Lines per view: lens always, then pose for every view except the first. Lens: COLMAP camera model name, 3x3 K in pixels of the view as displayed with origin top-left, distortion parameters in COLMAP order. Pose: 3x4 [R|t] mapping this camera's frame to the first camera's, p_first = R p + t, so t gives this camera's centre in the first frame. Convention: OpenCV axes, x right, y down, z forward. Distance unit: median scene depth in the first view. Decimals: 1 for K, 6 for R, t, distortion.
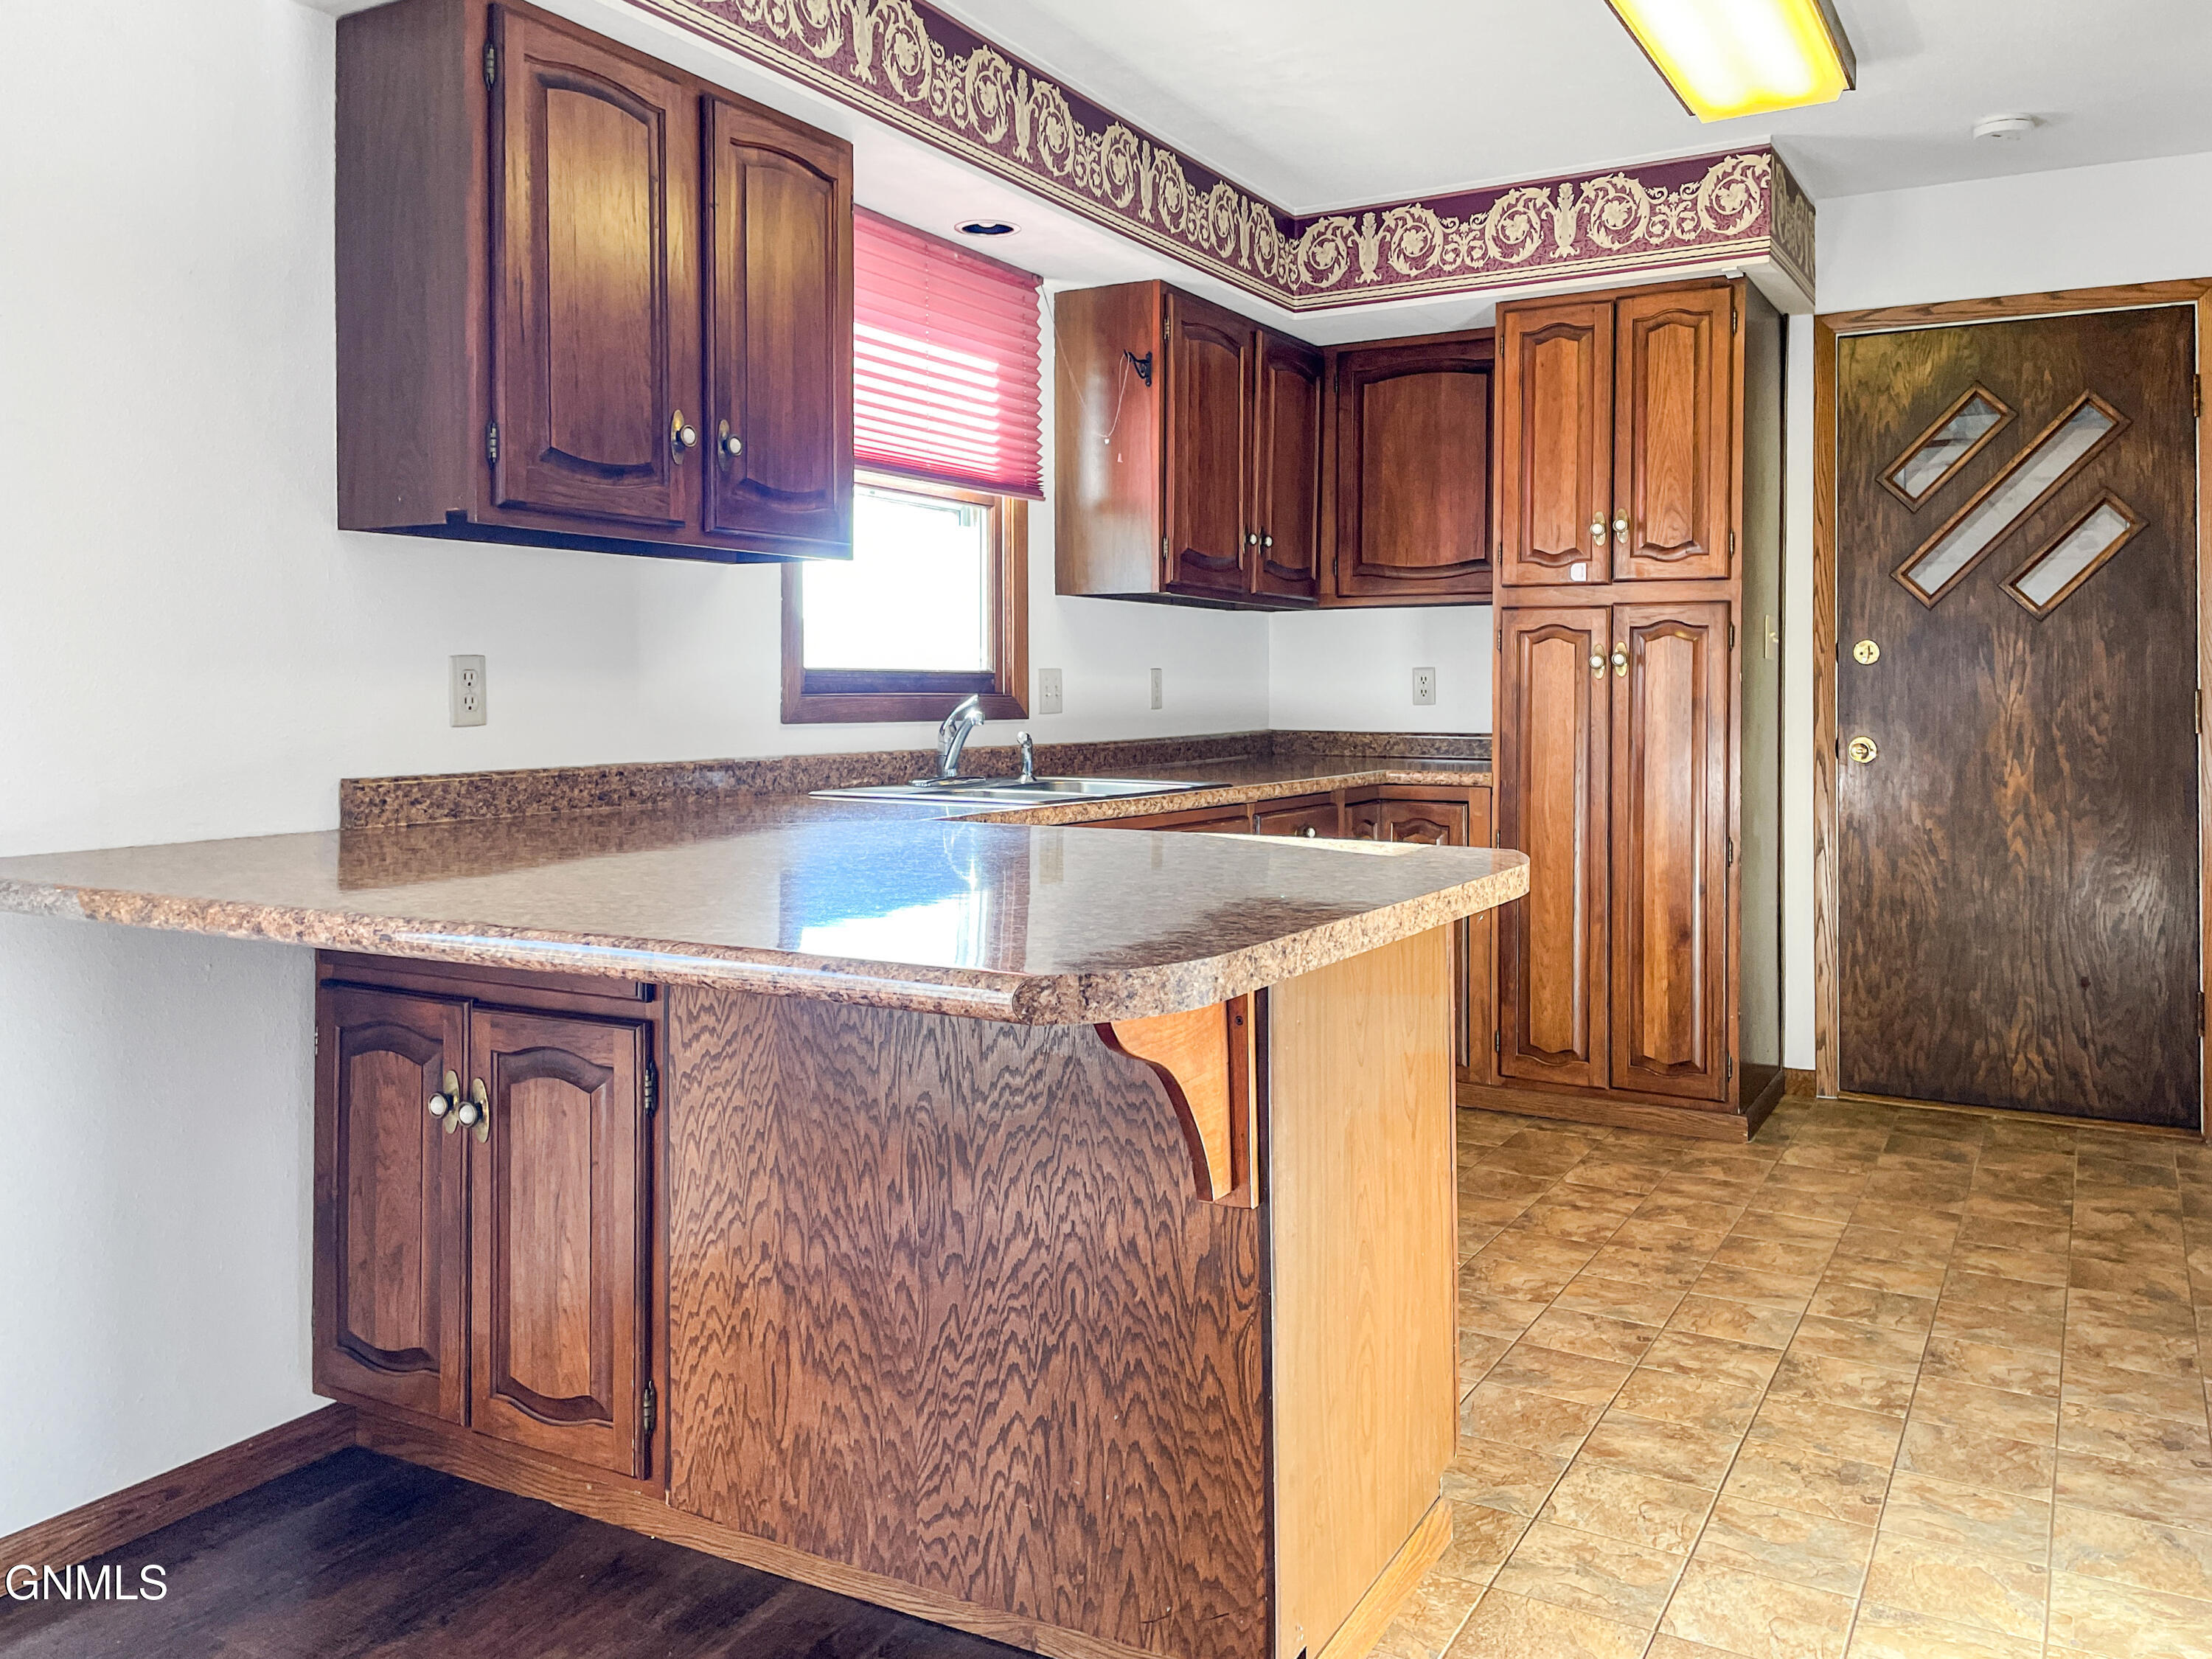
lens RADIAL K [[1747.9, 0, 1149.3], [0, 1747.9, 693.9], [0, 0, 1]] dist [0.057647, -0.058627]
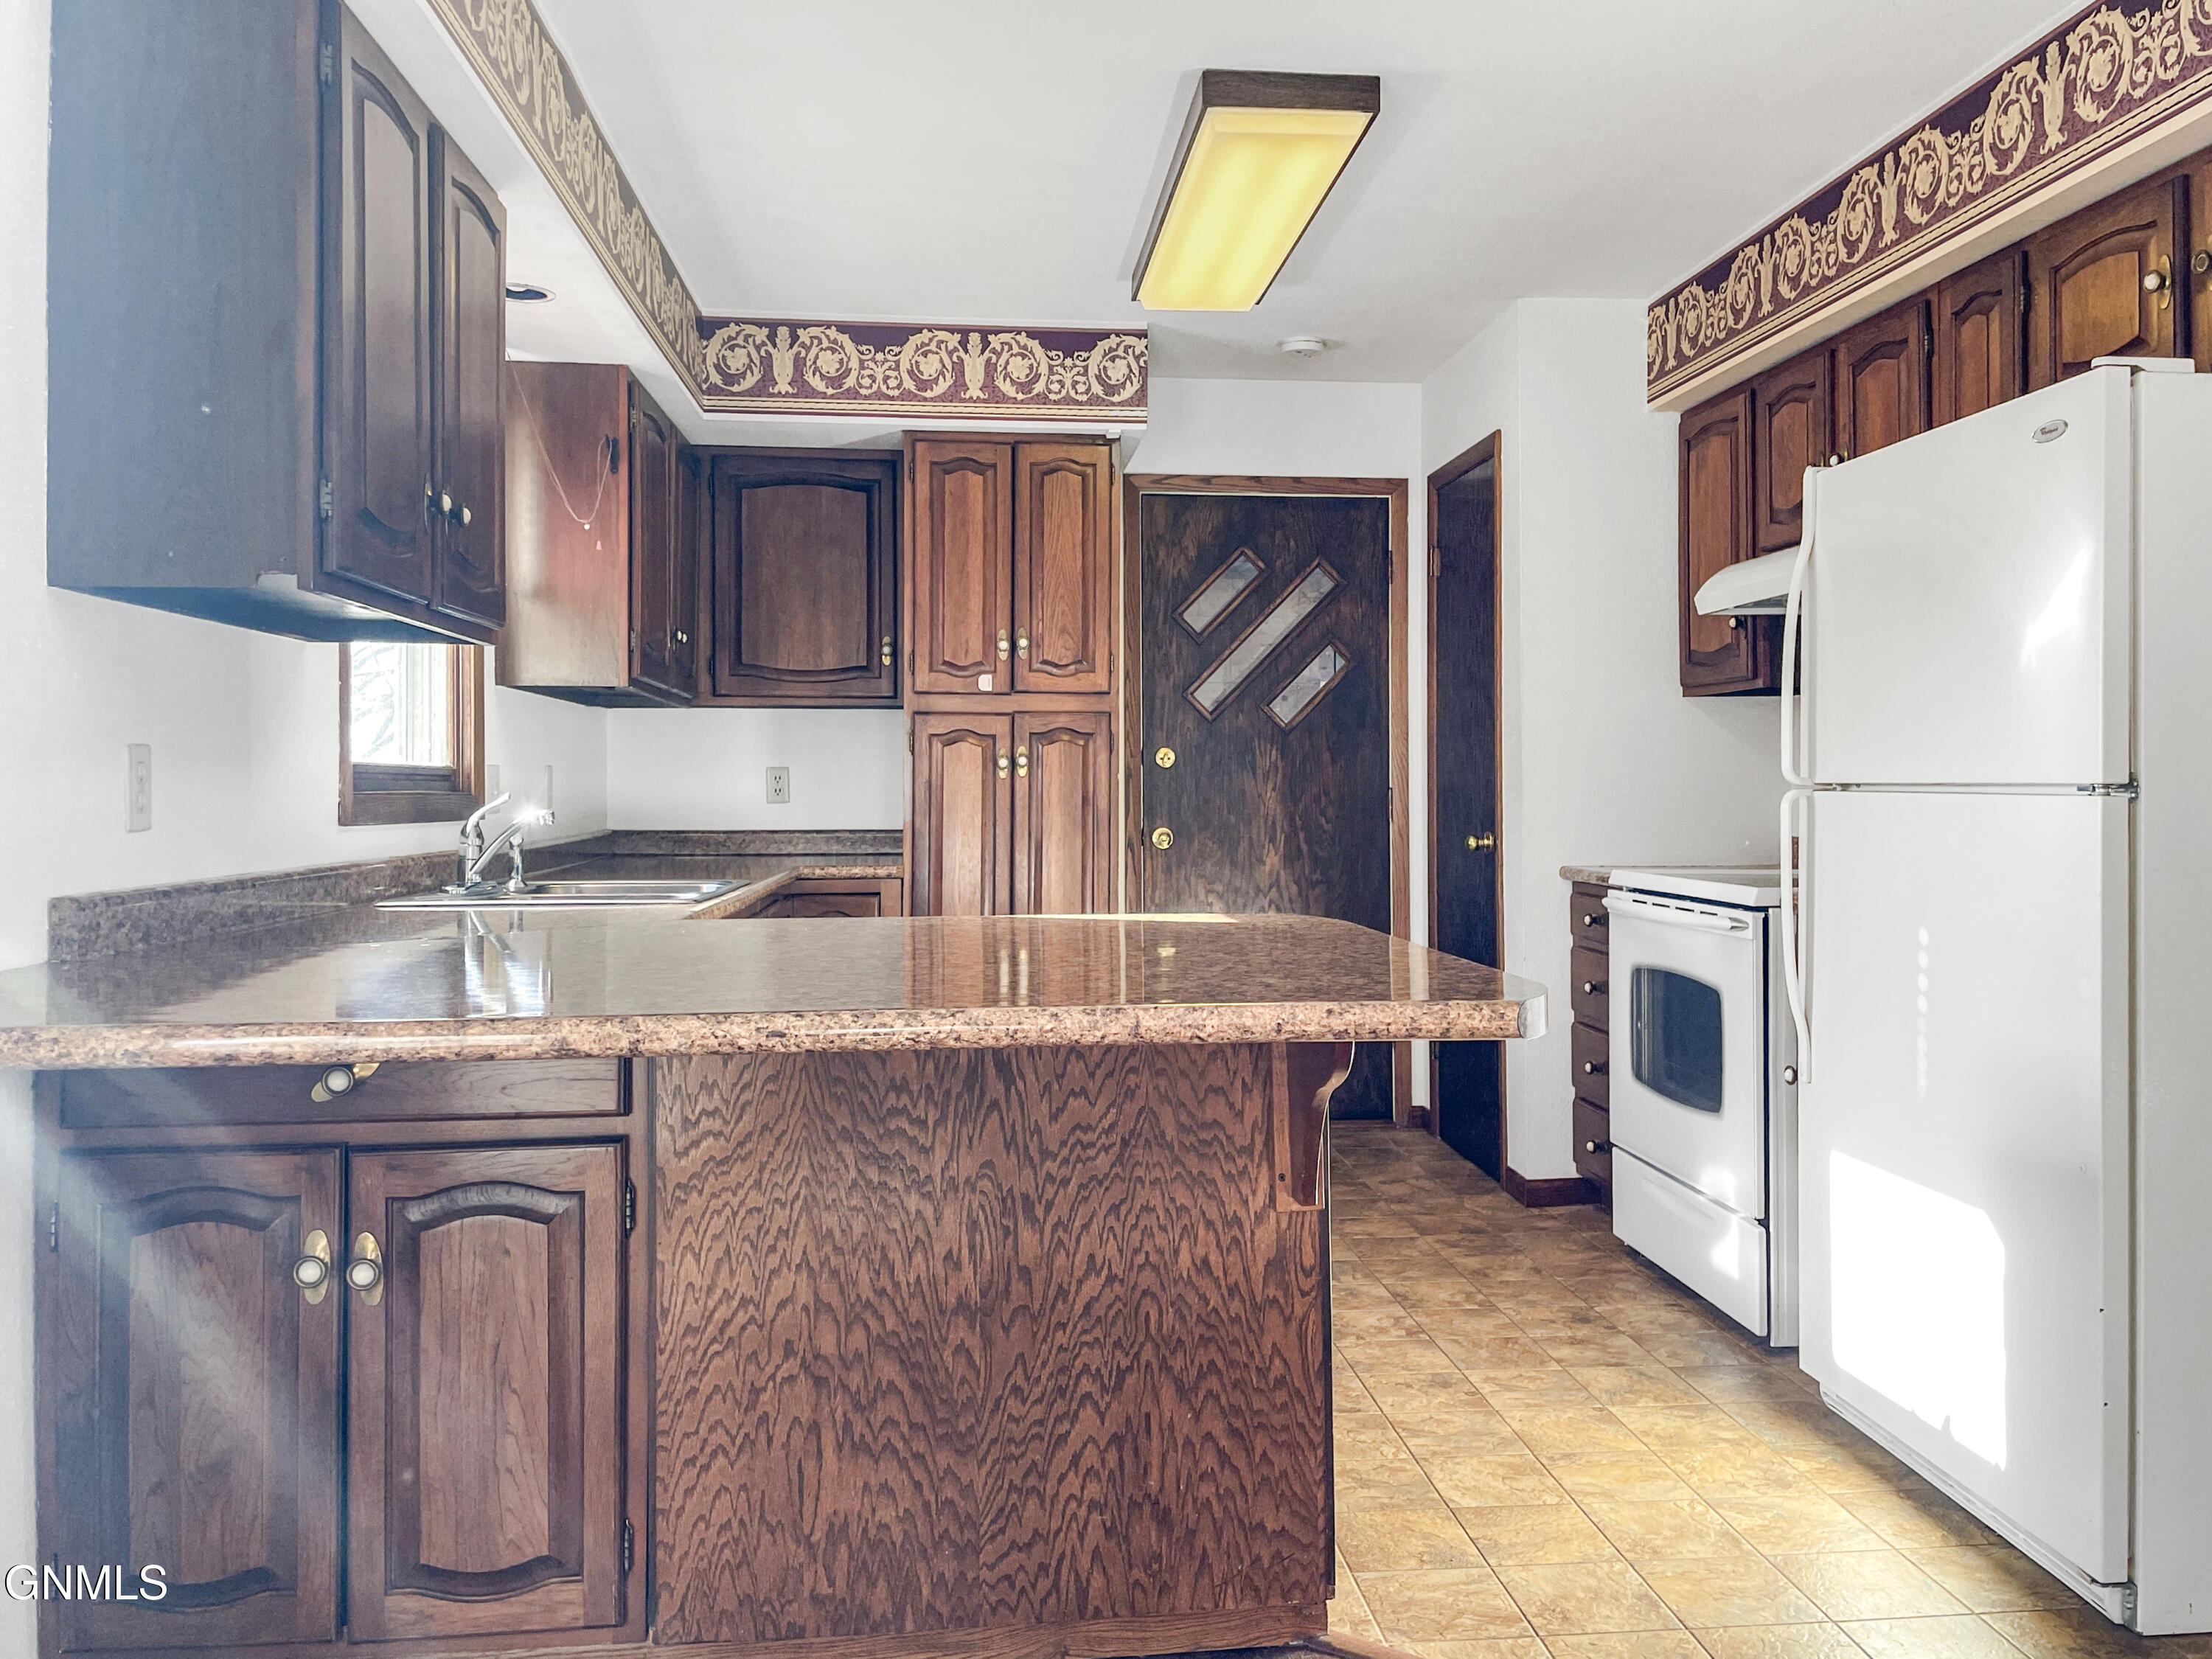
lens RADIAL K [[1747.9, 0, 1172.1], [0, 1747.9, 779.7], [0, 0, 1]] dist [0.057647, -0.058627]
pose [[0.805383, 0.003285, 0.592746, -0.324834], [0.002793, 0.999953, -0.009336, 0.003063], [-0.592748, 0.009175, 0.805336, 0.036246]]
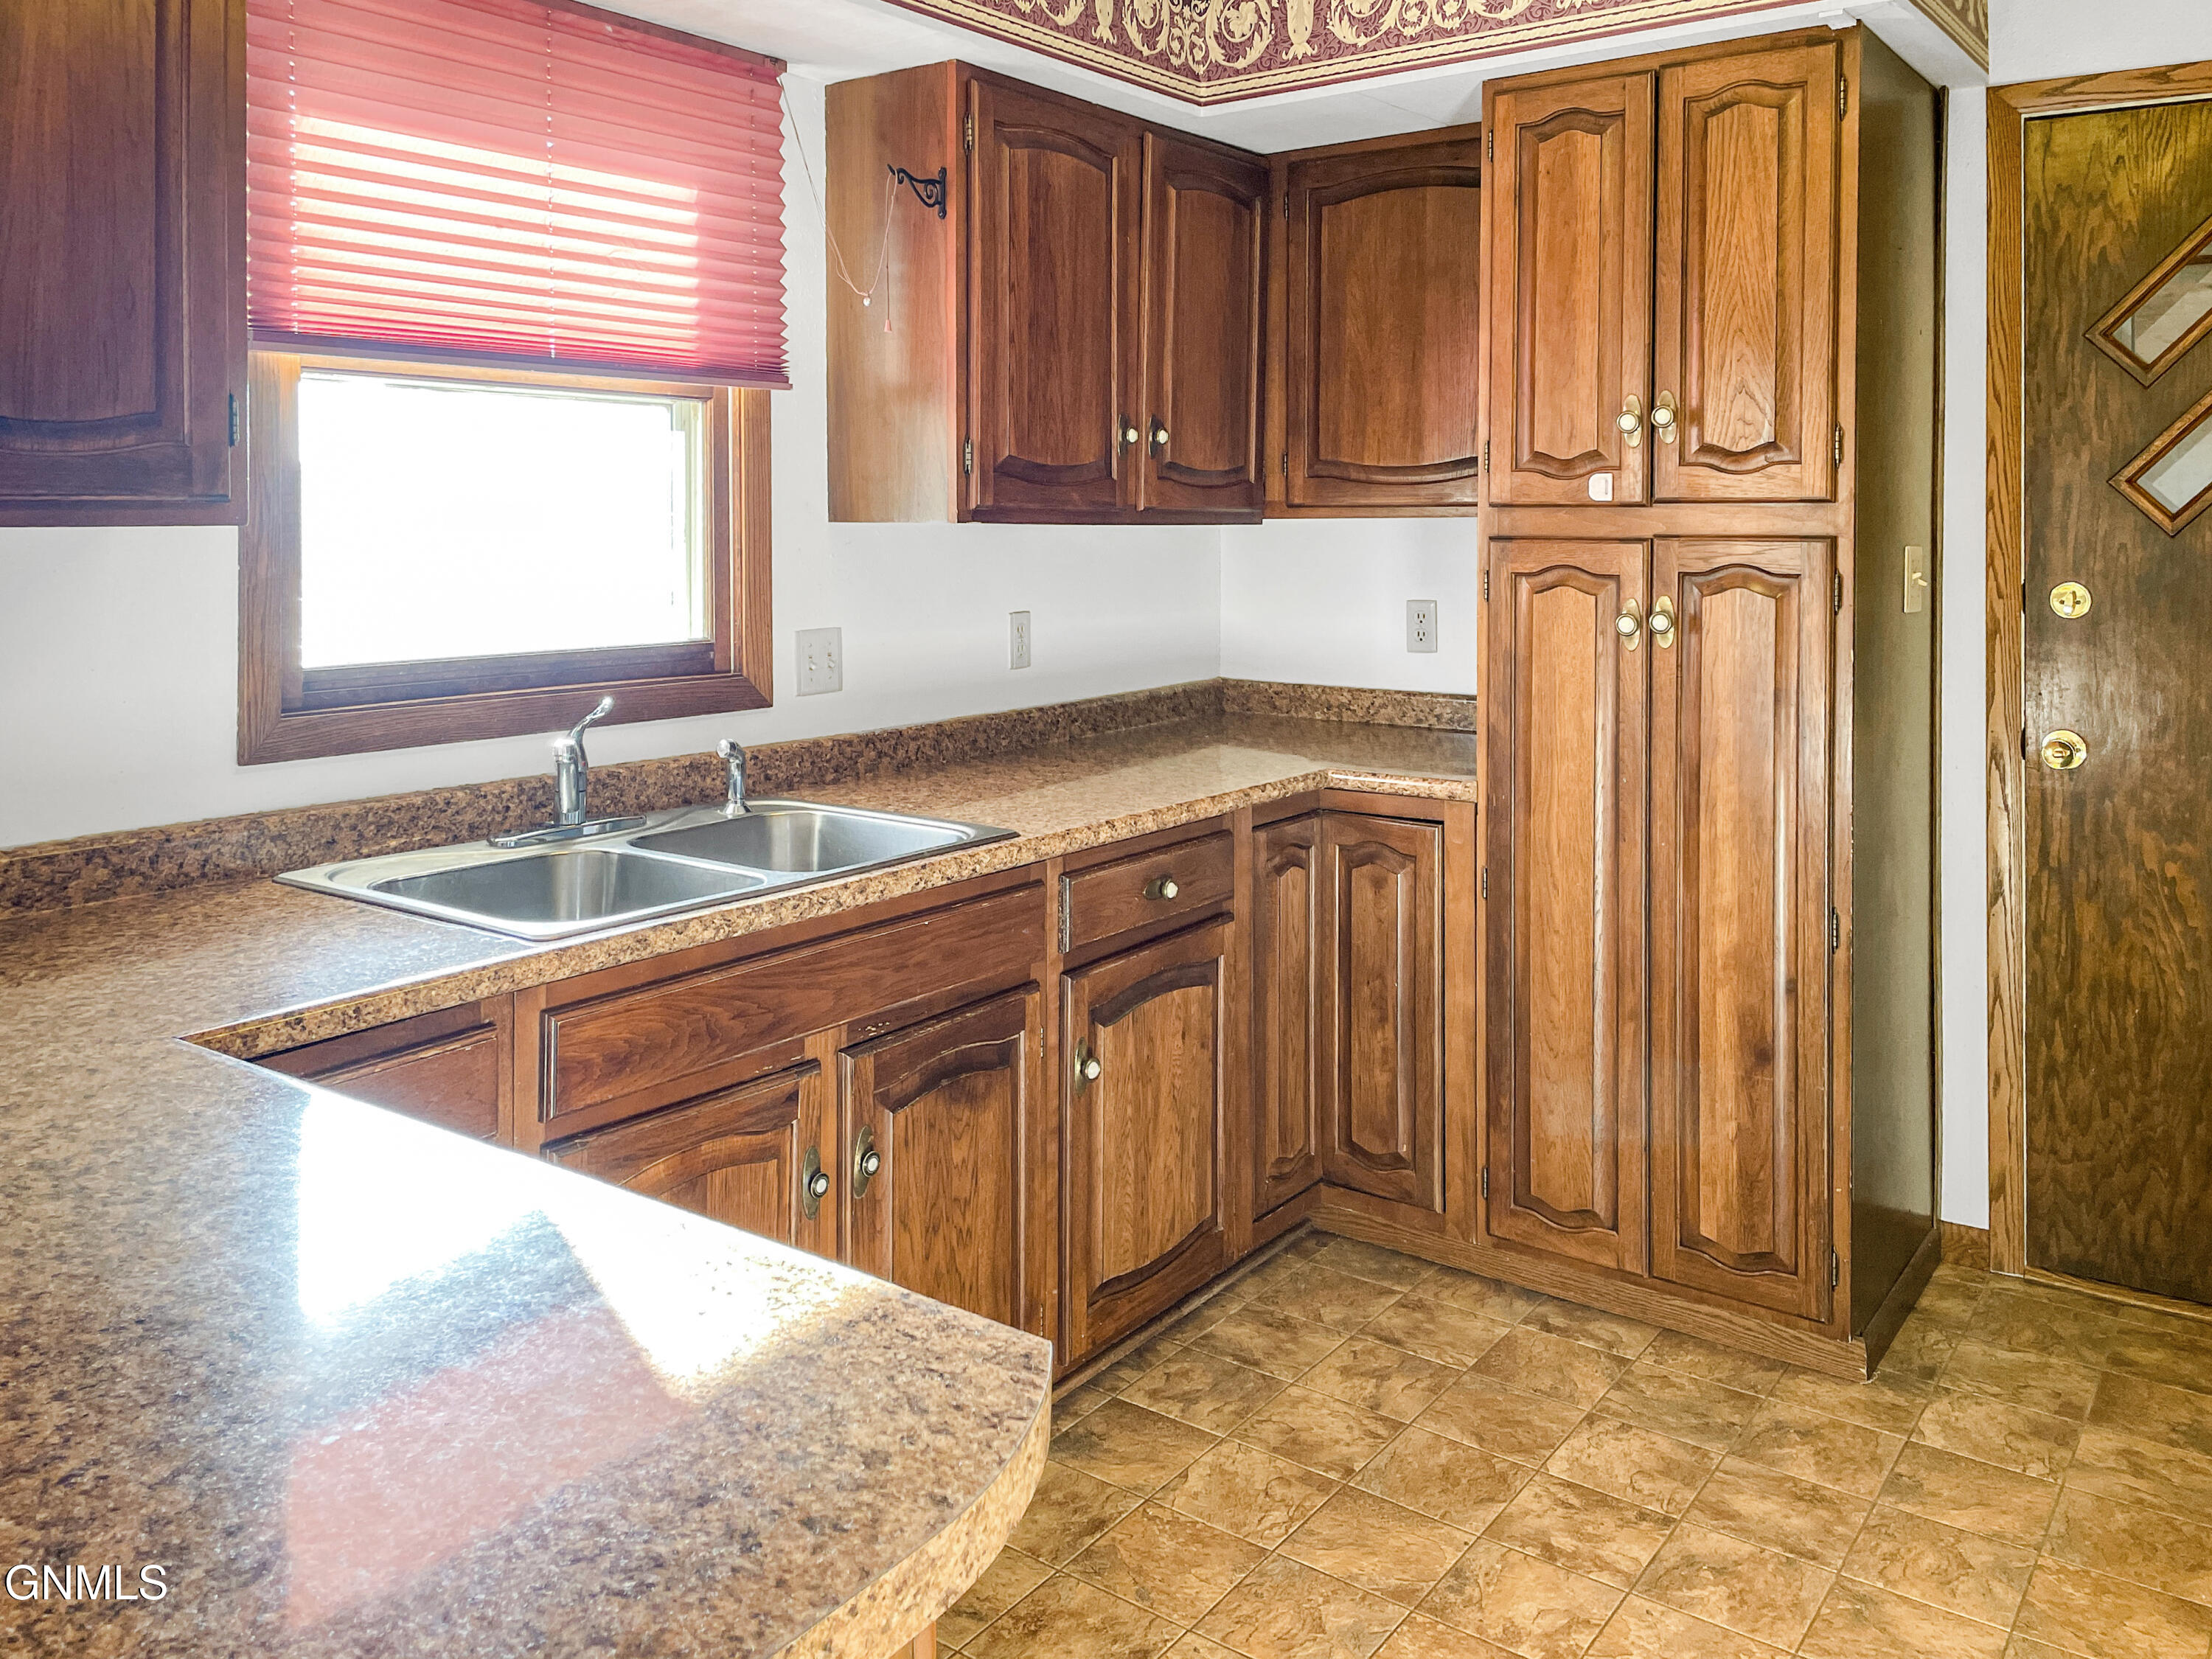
lens RADIAL K [[1747.9, 0, 1132.3], [0, 1747.9, 531.6], [0, 0, 1]] dist [0.057647, -0.058627]
pose [[0.992277, 0.000037, -0.124040, 0.155509], [0.000875, 0.999973, 0.007294, -0.058825], [0.124037, -0.007346, 0.992250, 0.332688]]
